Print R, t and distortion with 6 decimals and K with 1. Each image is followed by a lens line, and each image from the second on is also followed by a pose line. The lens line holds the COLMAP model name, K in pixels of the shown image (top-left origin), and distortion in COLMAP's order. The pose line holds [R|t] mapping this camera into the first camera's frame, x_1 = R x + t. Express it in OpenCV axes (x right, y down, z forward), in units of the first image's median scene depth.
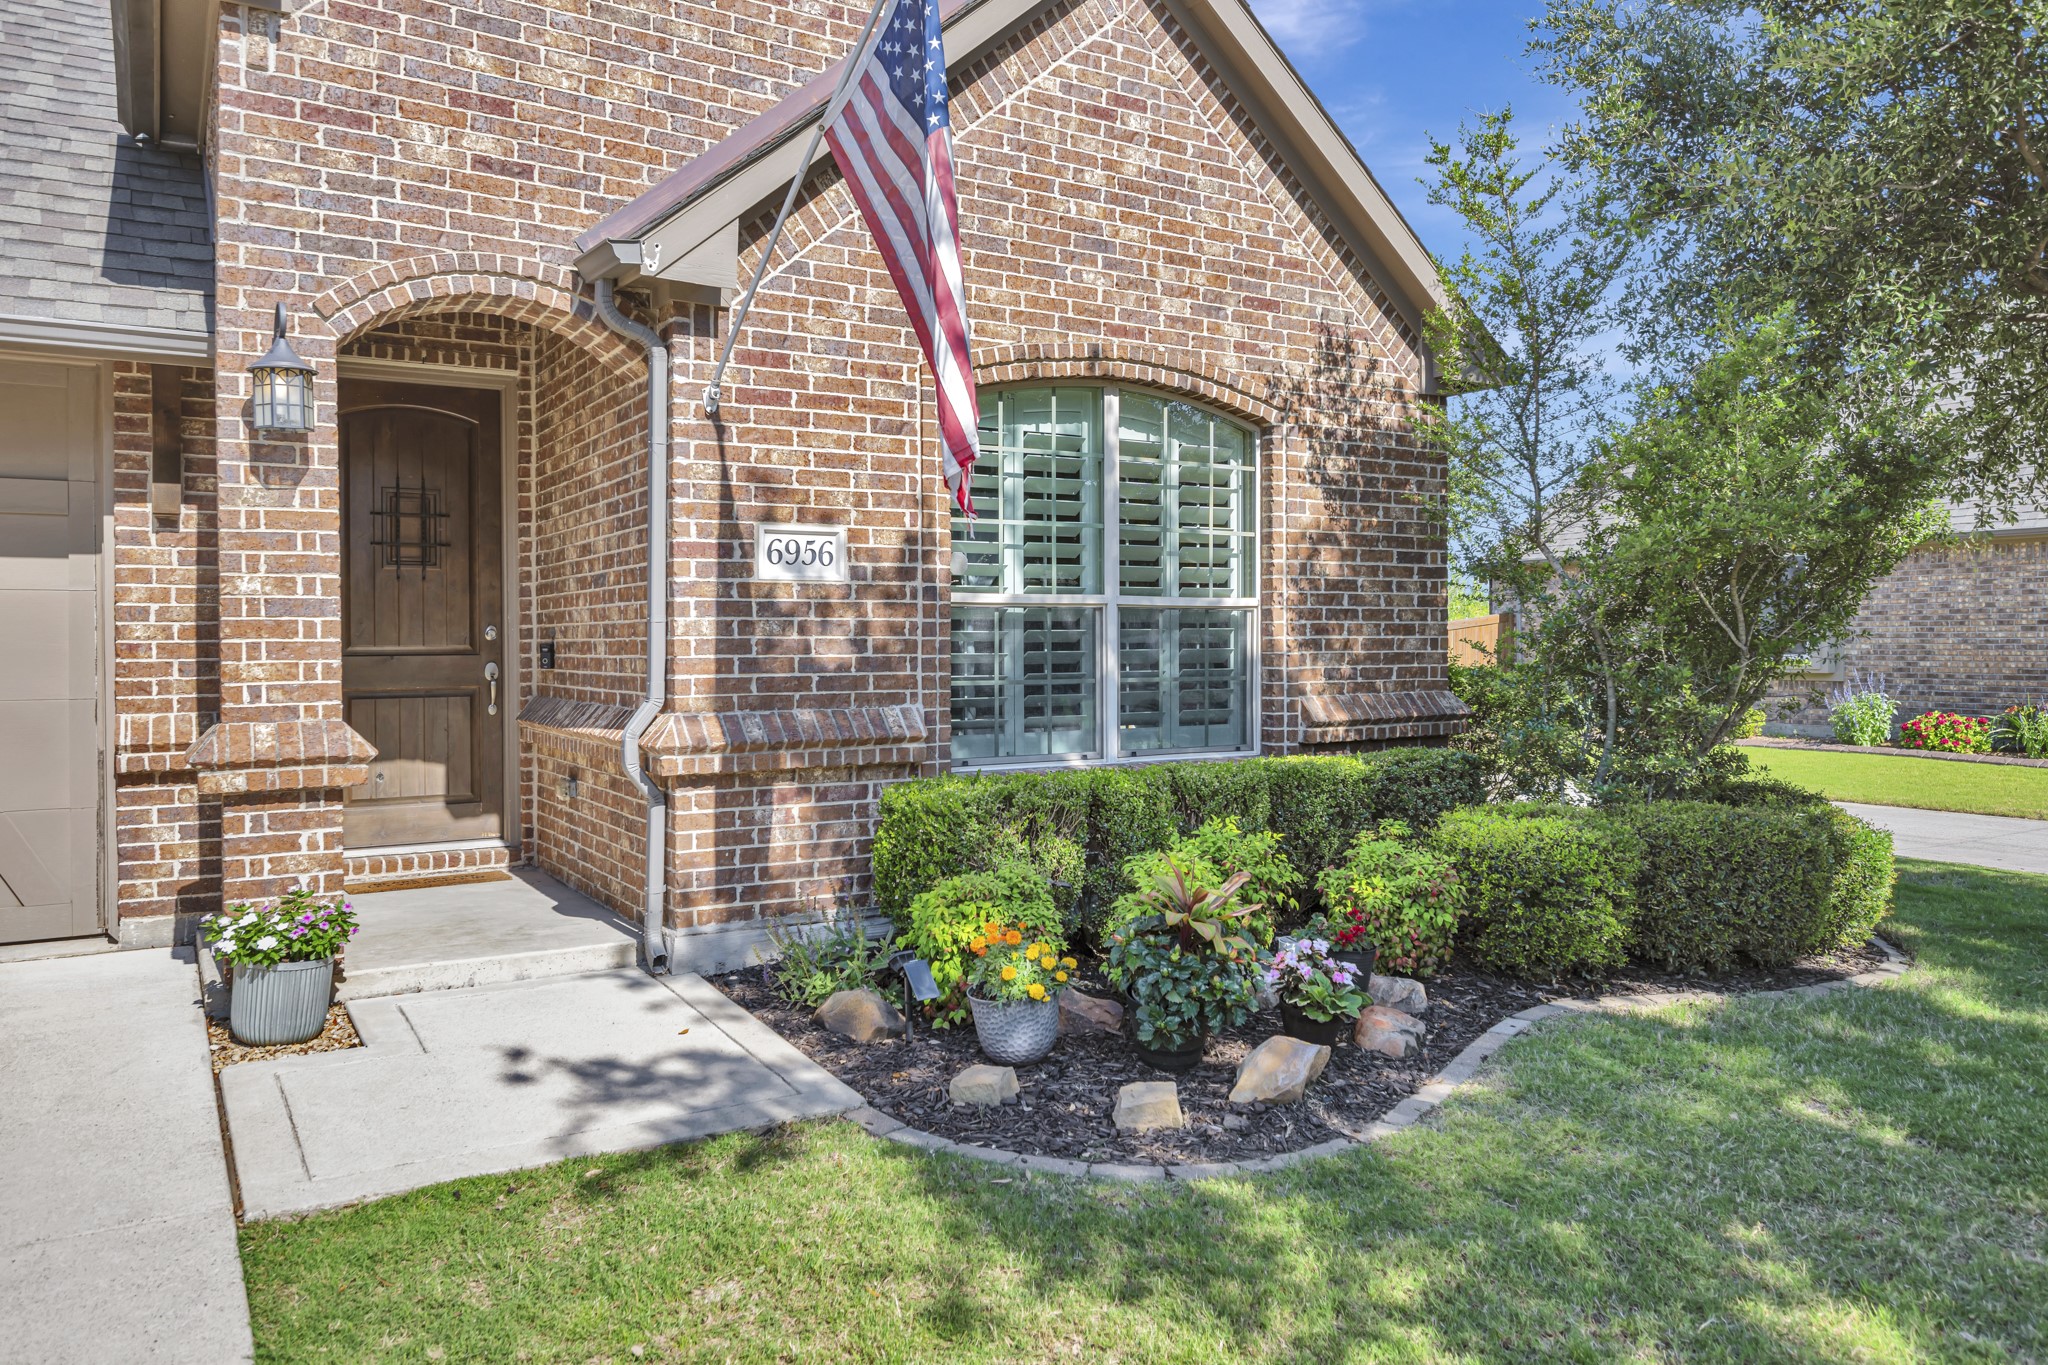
lens RADIAL K [[1444.0, 0, 1026.7], [0, 1444.0, 643.7], [0, 0, 1]] dist [-0.001752, -0.000162]
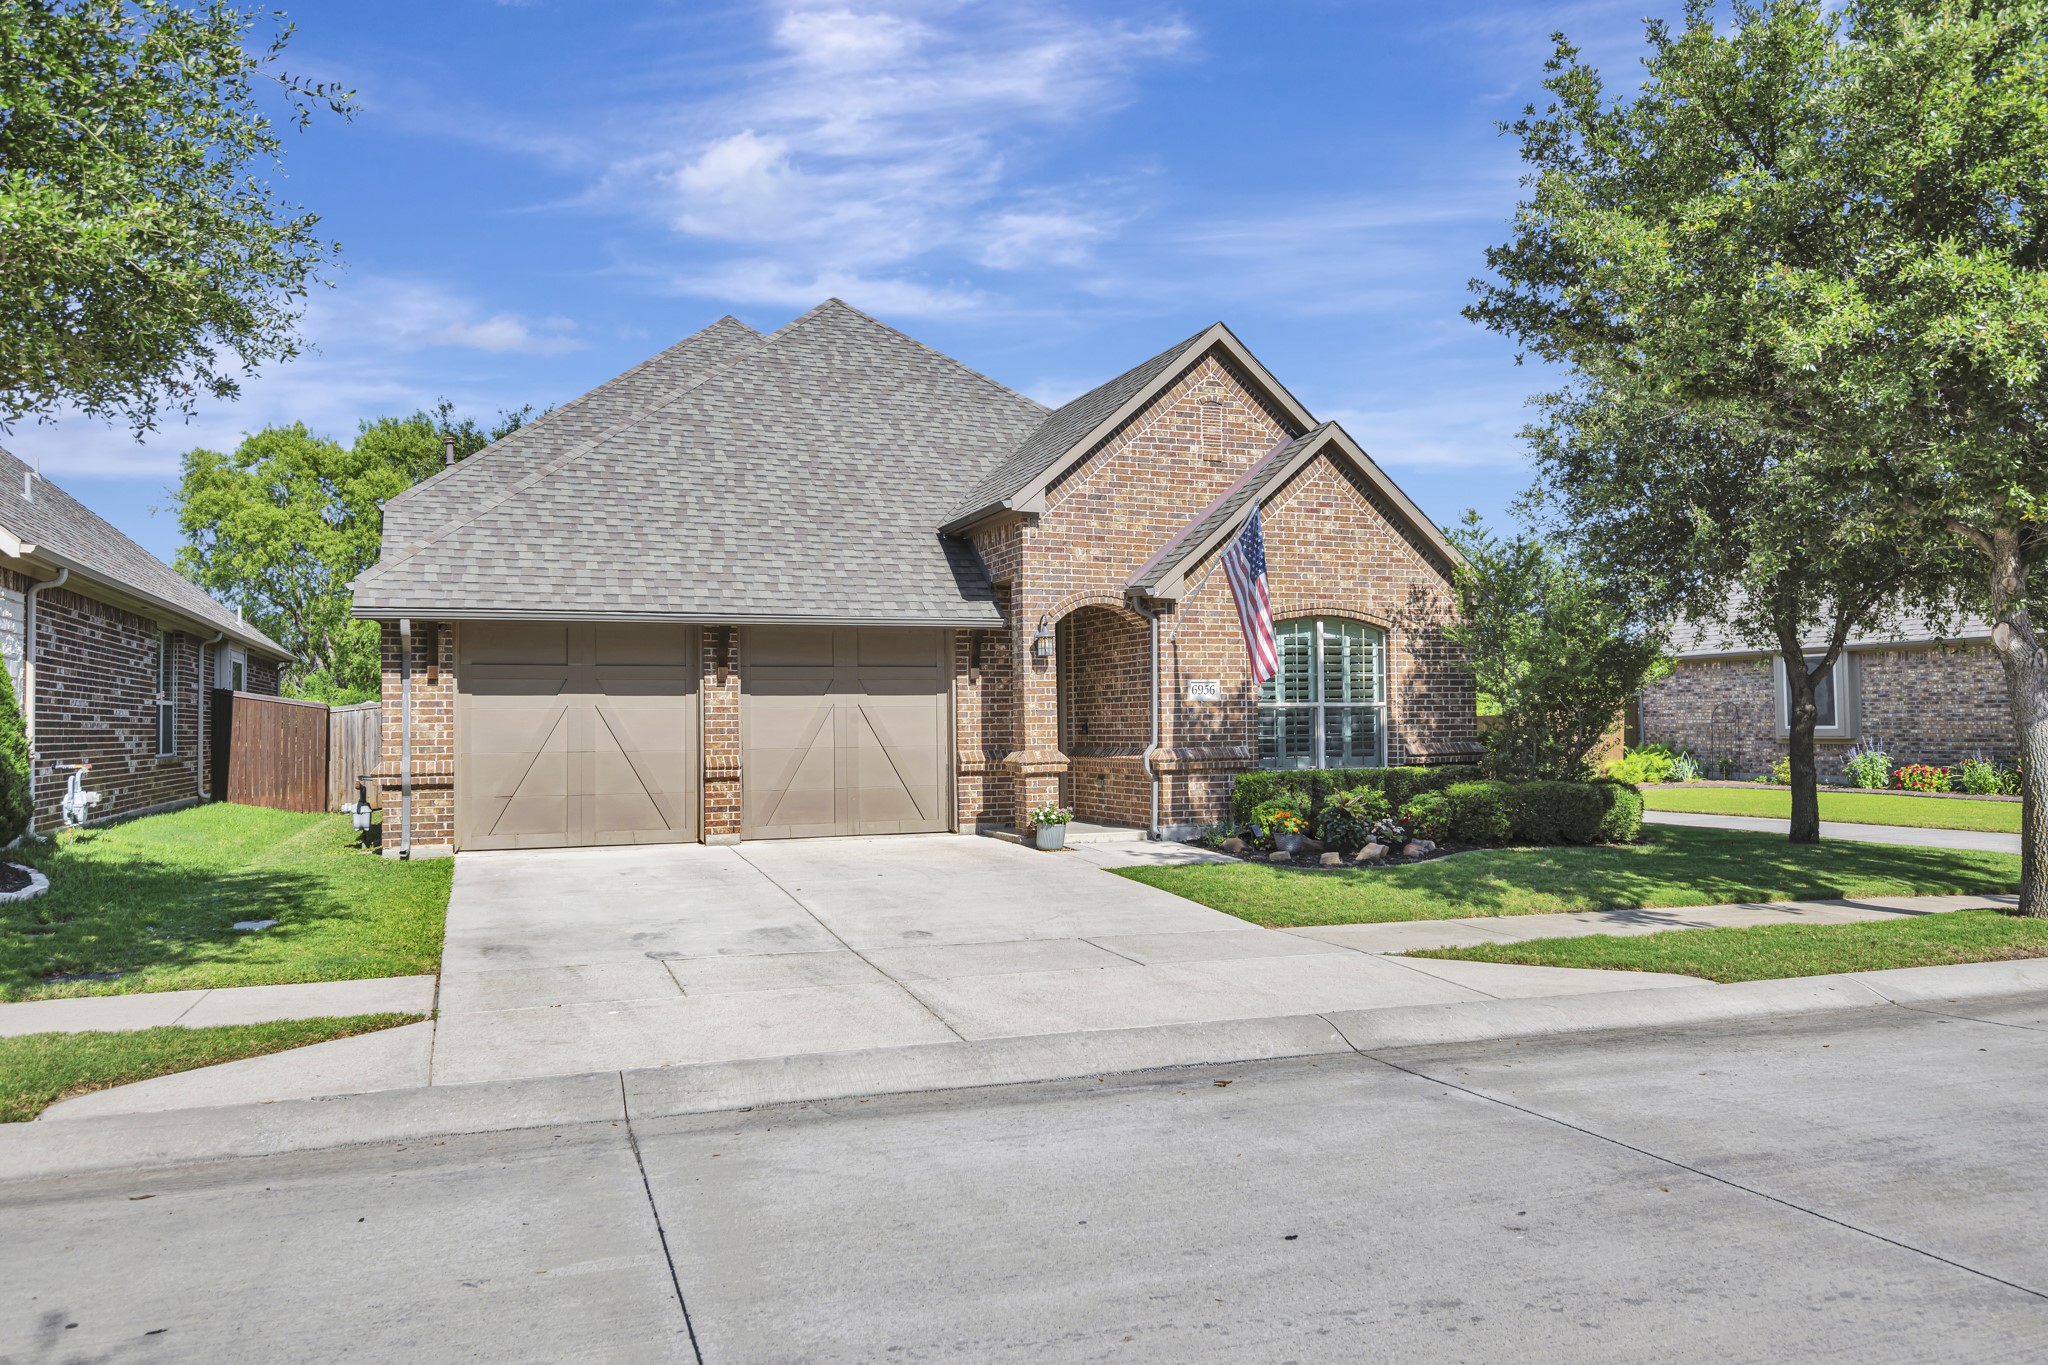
lens RADIAL K [[1417.5, 0, 1024.0], [0, 1417.5, 682.5], [0, 0, 1]] dist [-0.003319, 0.000118]
pose [[0.986621, -0.013763, -0.162446, -0.050554], [0.008927, 0.999496, -0.030464, 0.001605], [0.162783, 0.028607, 0.986247, -1.537728]]
